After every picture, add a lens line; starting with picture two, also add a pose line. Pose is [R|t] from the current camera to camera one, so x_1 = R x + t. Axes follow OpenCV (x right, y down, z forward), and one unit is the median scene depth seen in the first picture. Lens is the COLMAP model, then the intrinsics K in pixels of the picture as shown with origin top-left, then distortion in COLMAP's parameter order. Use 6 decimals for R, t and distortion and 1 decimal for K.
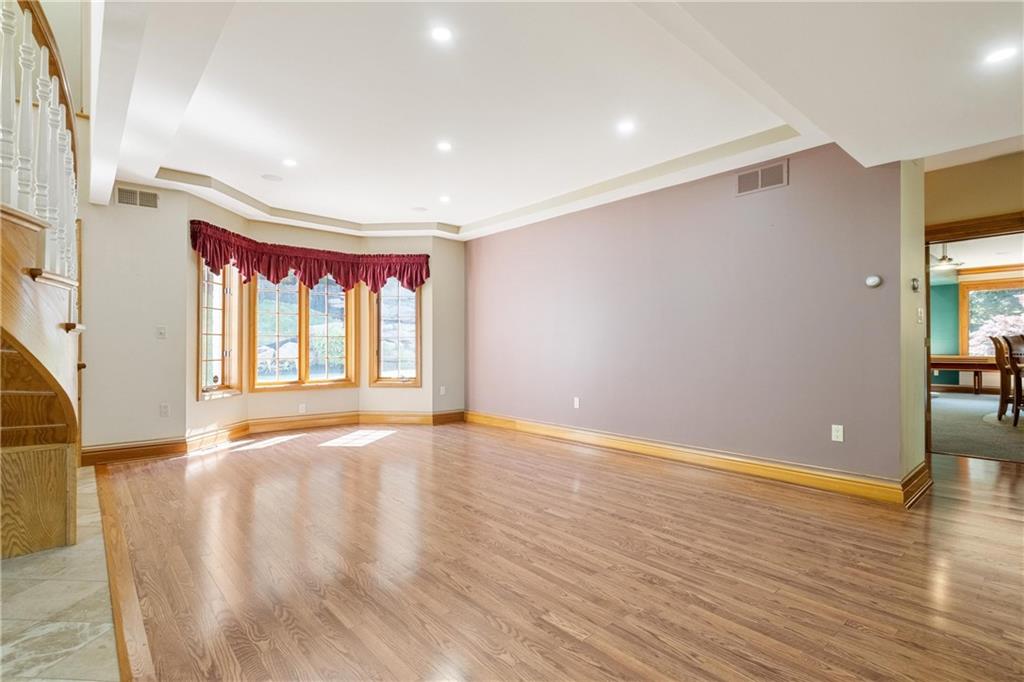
lens RADIAL K [[499.3, 0, 506.9], [0, 499.3, 349.1], [0, 0, 1]] dist [0.003352, -0.003543]
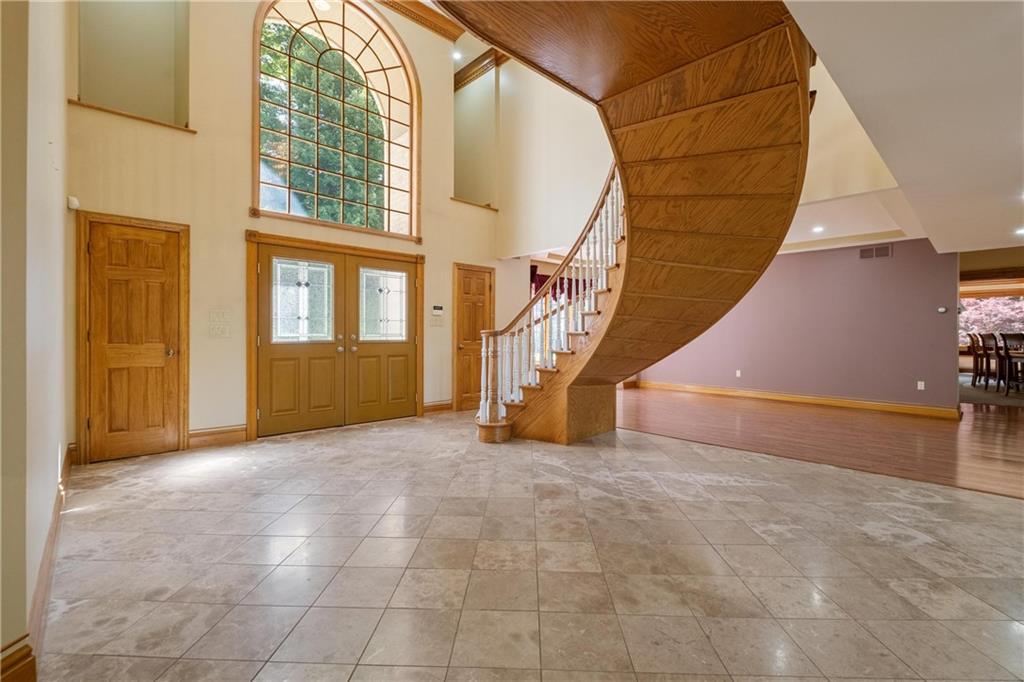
lens RADIAL K [[450.9, 0, 508.8], [0, 450.9, 337.8], [0, 0, 1]] dist [-0.008963, -0.000461]
pose [[0.999729, 0.005197, 0.022710, -0.692446], [-0.005325, 0.999970, 0.005582, -0.015915], [-0.022680, -0.005701, 0.999727, -0.502173]]
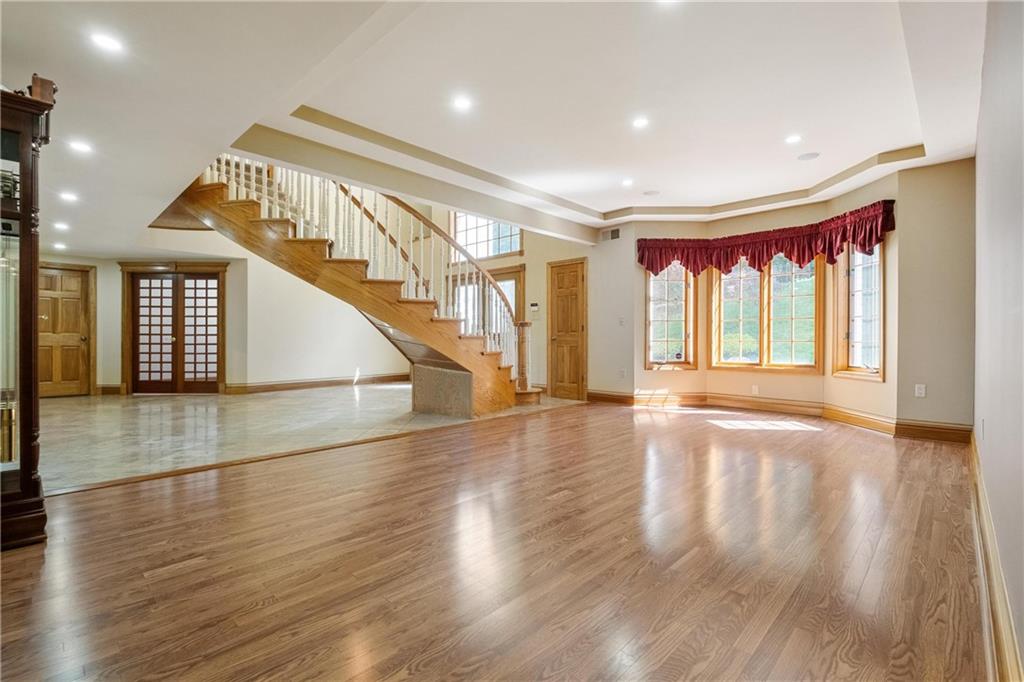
lens RADIAL K [[458.4, 0, 508.4], [0, 458.4, 340.0], [0, 0, 1]] dist [-0.001687, -0.002512]
pose [[0.087538, 0.002231, -0.996159, 0.531942], [-0.006149, 0.999980, 0.001699, 0.019987], [0.996142, 0.005977, 0.087550, 0.459262]]
